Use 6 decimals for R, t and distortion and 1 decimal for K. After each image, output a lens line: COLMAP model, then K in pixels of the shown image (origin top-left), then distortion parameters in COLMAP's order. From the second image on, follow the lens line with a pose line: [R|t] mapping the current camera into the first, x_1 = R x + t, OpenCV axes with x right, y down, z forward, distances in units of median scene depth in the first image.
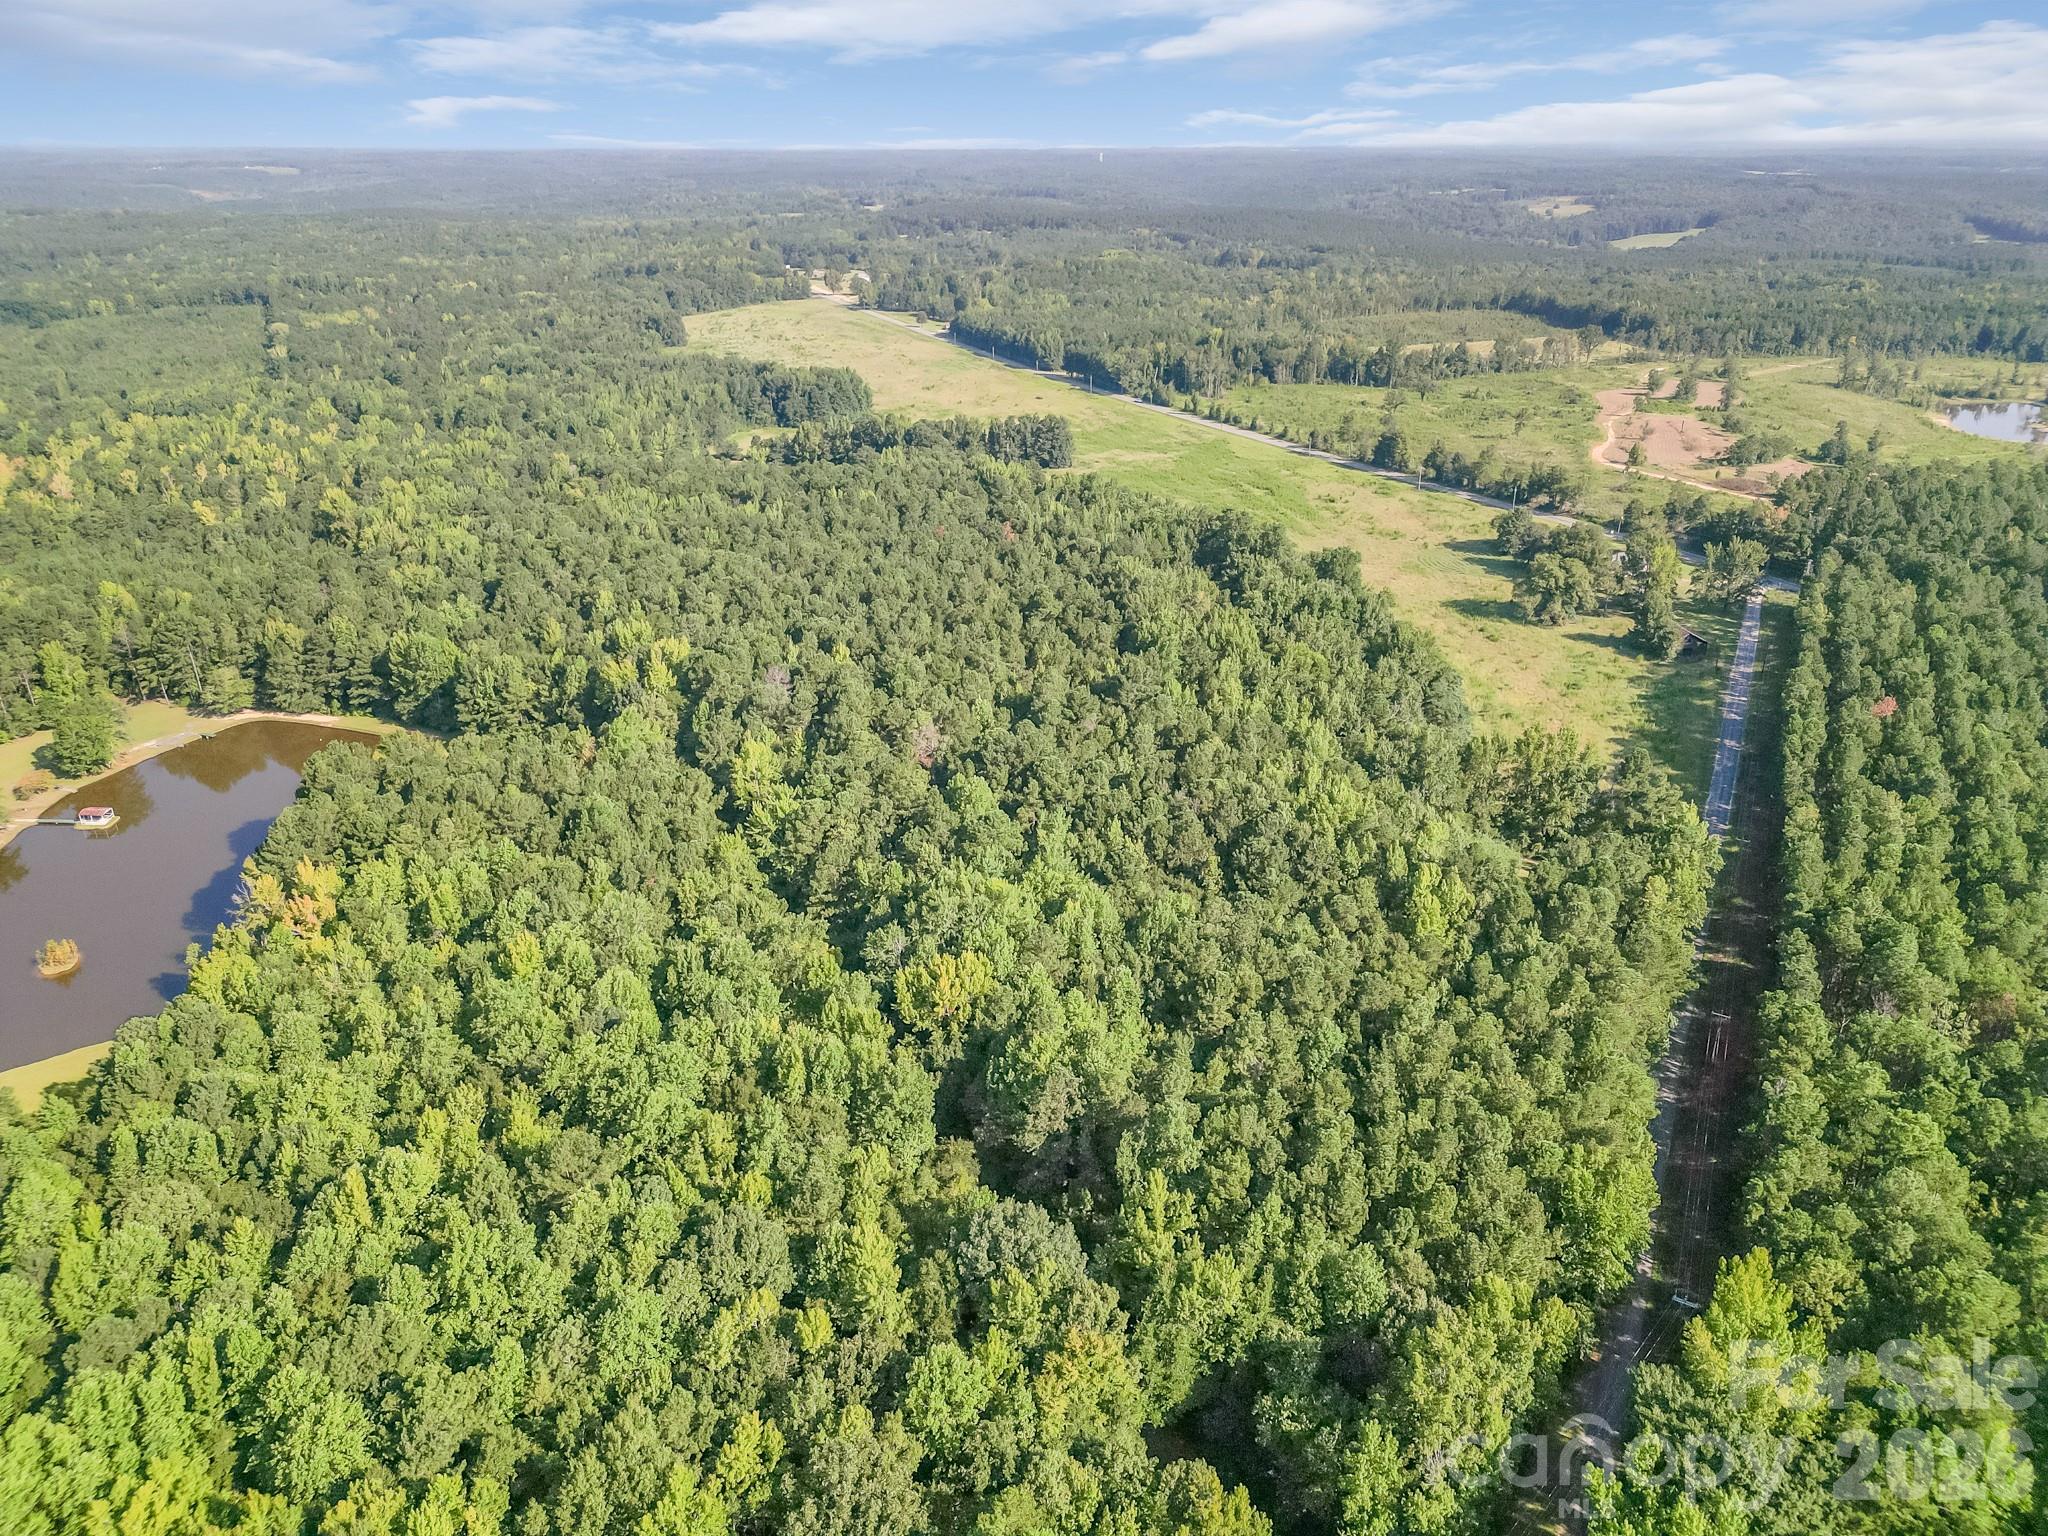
lens RADIAL K [[1434.8, 0, 1019.1], [0, 1434.8, 763.1], [0, 0, 1]] dist [0.070294, -0.063363]
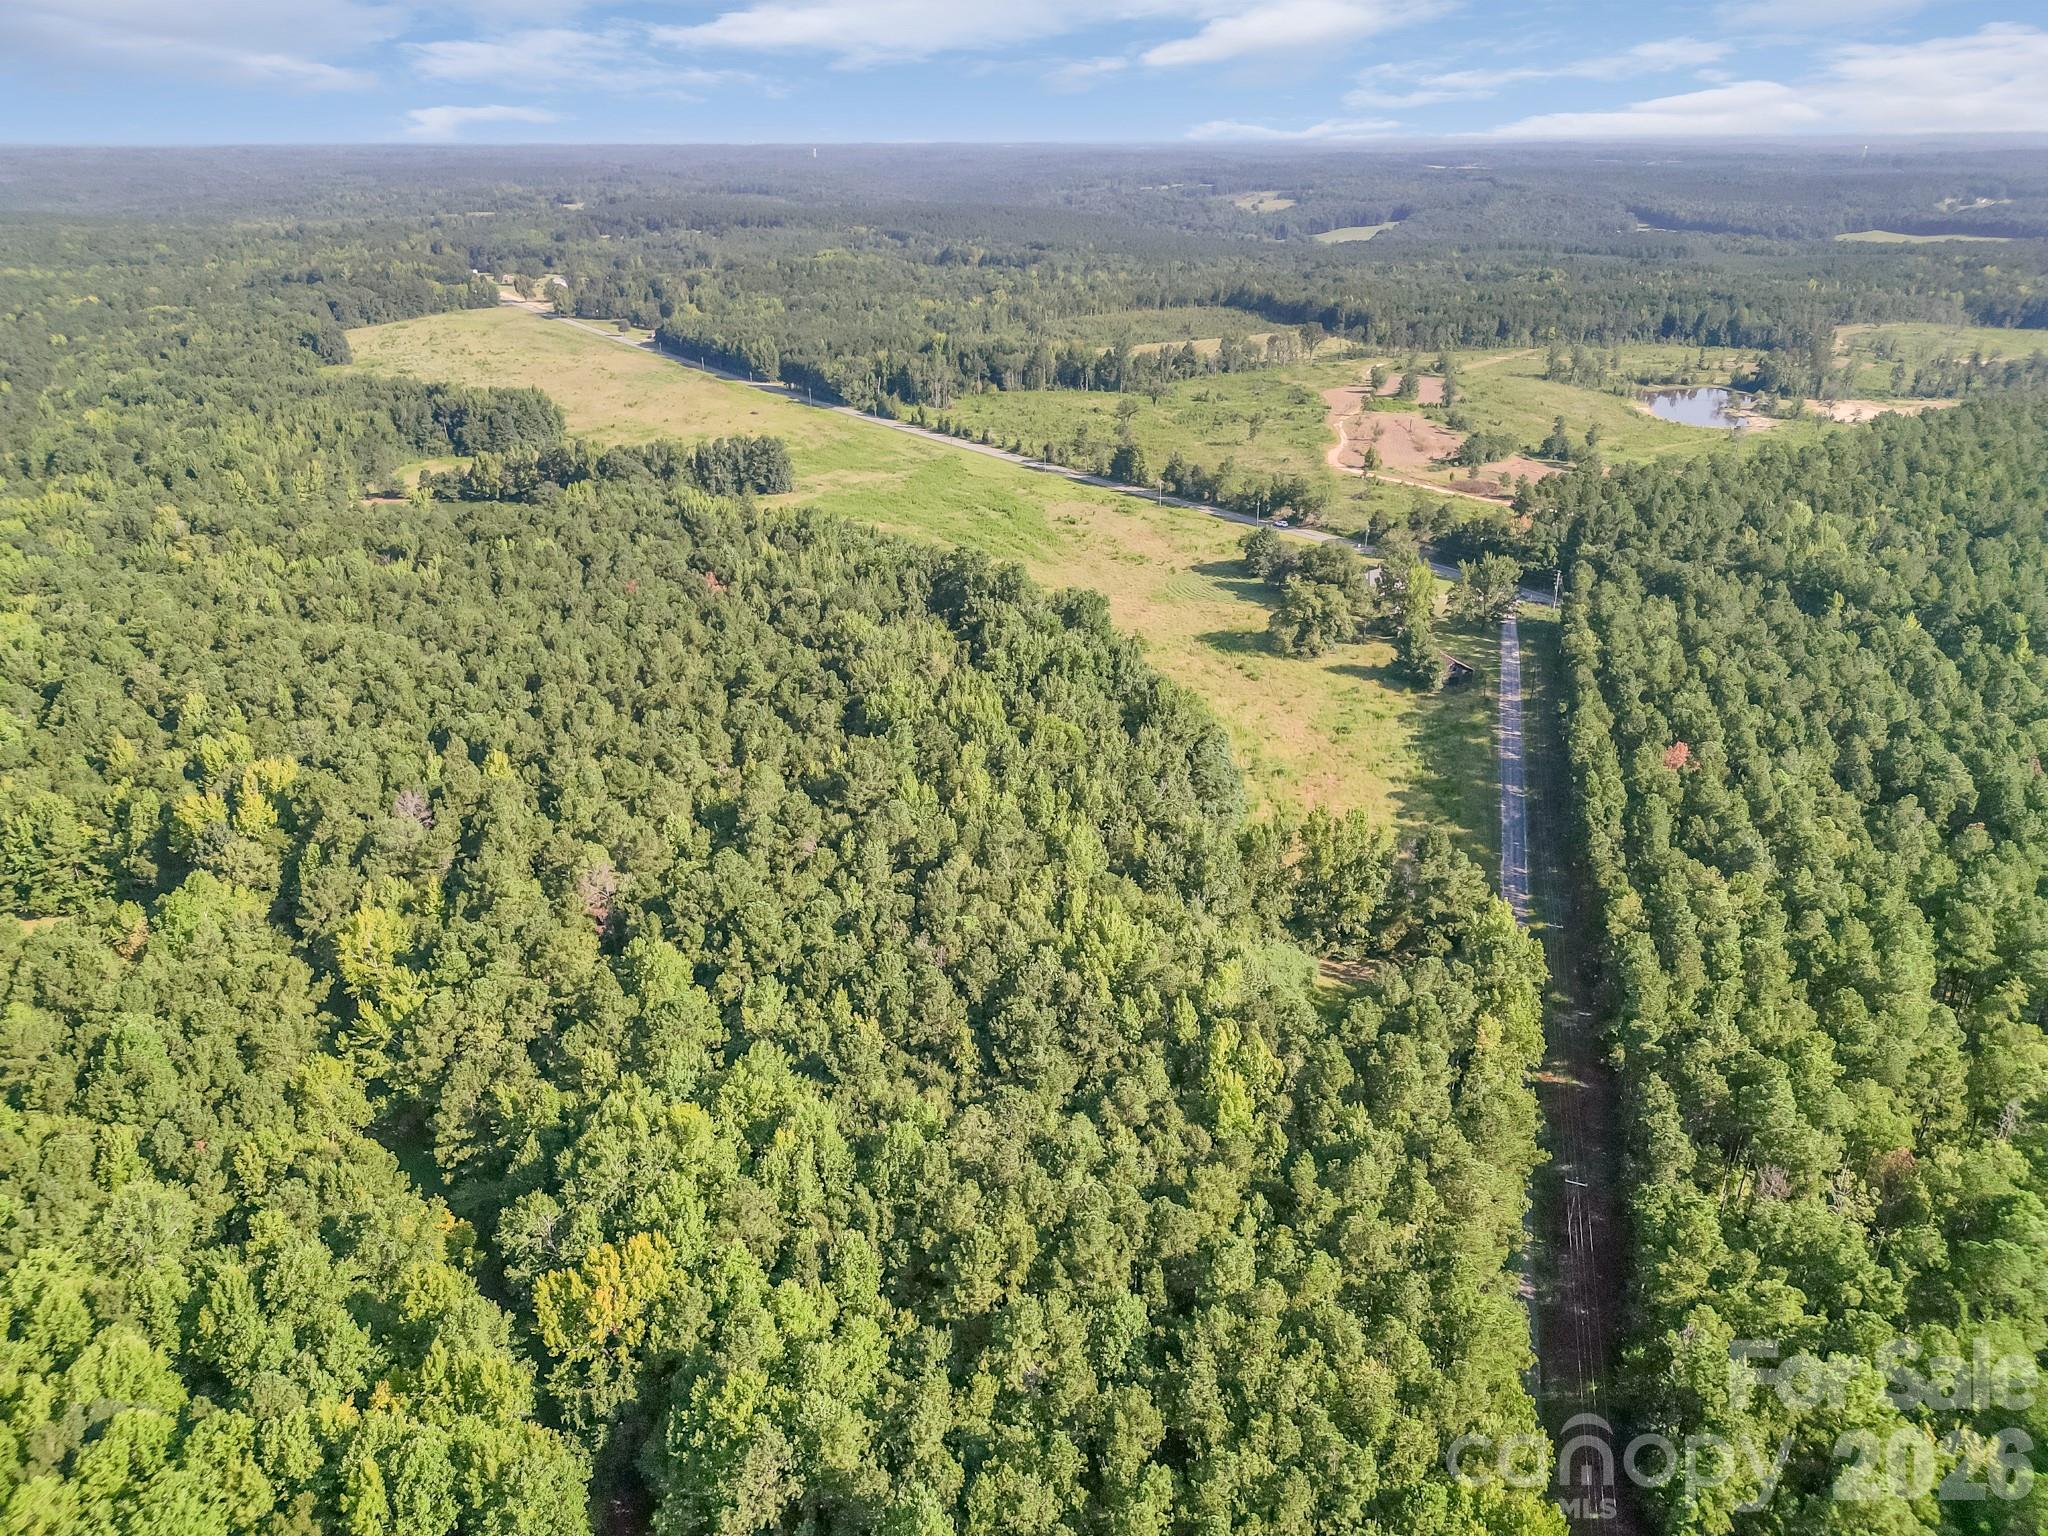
lens RADIAL K [[1434.8, 0, 1019.1], [0, 1434.8, 763.1], [0, 0, 1]] dist [0.070294, -0.063363]
pose [[0.983804, -0.074061, 0.163230, 0.031325], [0.073640, 0.997247, 0.008638, -0.060026], [-0.163420, 0.003522, 0.986550, 0.142176]]
